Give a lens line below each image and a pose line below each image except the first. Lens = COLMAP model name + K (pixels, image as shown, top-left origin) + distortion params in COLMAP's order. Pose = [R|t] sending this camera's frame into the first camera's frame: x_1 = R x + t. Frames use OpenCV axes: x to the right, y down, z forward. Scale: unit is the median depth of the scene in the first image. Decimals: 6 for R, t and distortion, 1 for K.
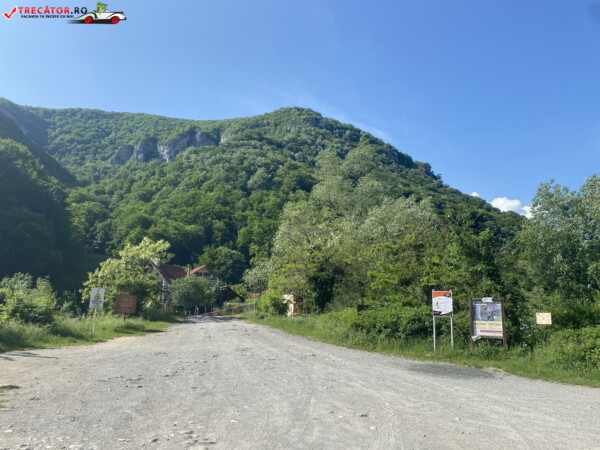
lens RADIAL K [[500.9, 0, 302.3], [0, 500.9, 223.8], [0, 0, 1]] dist [0.020806, -0.032572]
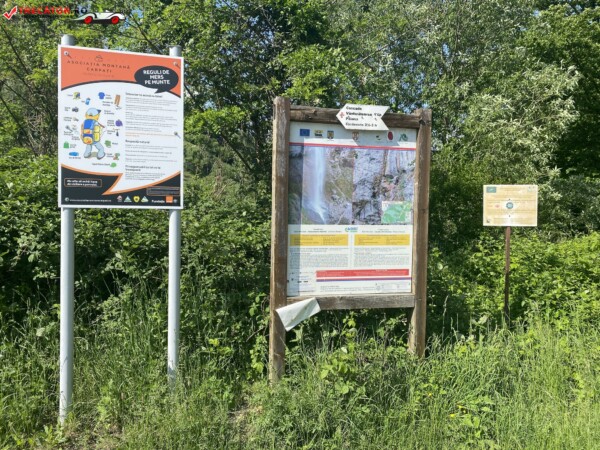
lens RADIAL K [[500.9, 0, 301.3], [0, 500.9, 224.2], [0, 0, 1]] dist [0.020806, -0.032572]
pose [[0.773573, -0.044529, 0.632141, 0.073721], [-0.111772, 0.972302, 0.205270, 0.050255], [-0.623773, -0.229446, 0.747169, 0.280182]]
